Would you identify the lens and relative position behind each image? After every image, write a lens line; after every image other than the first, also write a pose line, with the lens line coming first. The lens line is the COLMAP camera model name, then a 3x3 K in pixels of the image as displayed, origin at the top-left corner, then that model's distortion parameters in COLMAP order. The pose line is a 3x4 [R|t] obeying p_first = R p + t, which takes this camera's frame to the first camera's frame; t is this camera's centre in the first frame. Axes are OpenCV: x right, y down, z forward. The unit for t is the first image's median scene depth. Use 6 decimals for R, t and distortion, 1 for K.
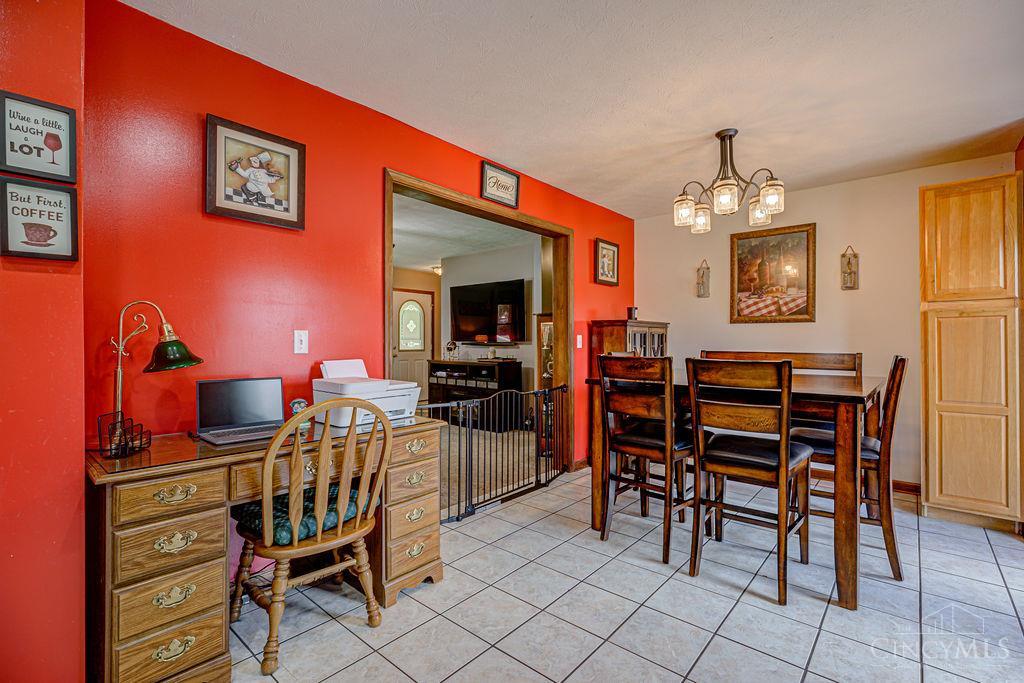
lens RADIAL K [[469.2, 0, 519.0], [0, 469.2, 338.1], [0, 0, 1]] dist [-0.007420, 0.000745]
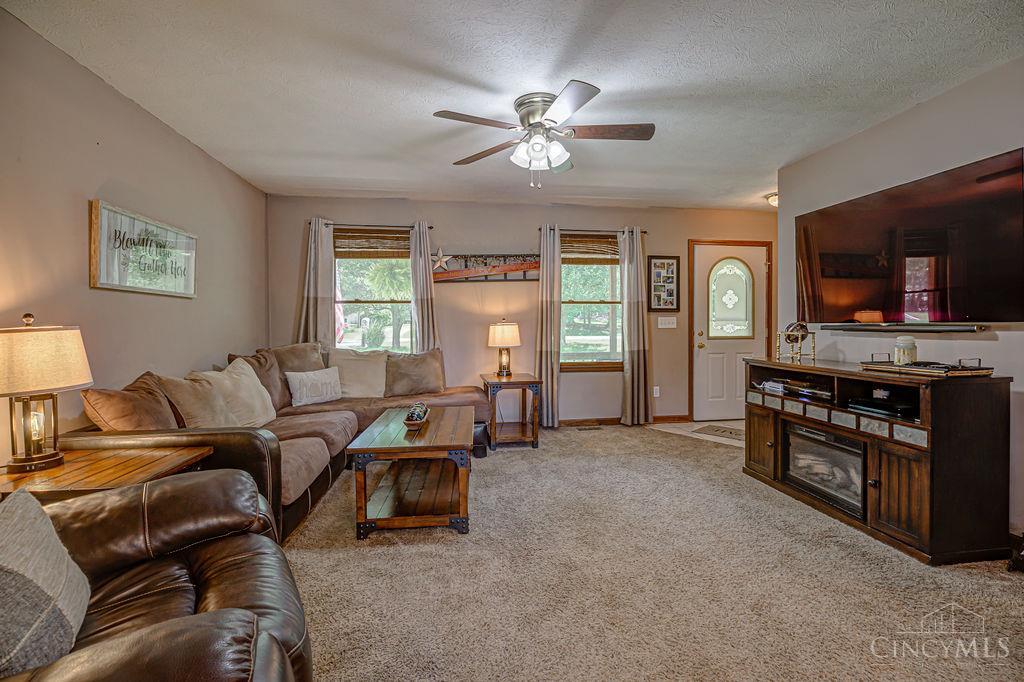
lens RADIAL K [[469.2, 0, 514.0], [0, 469.2, 333.3], [0, 0, 1]] dist [-0.007420, 0.000745]
pose [[0.752023, 0.008411, -0.659083, -0.041987], [0.008772, 0.999702, 0.022766, 0.004060], [0.659078, -0.022902, 0.751725, 0.425042]]
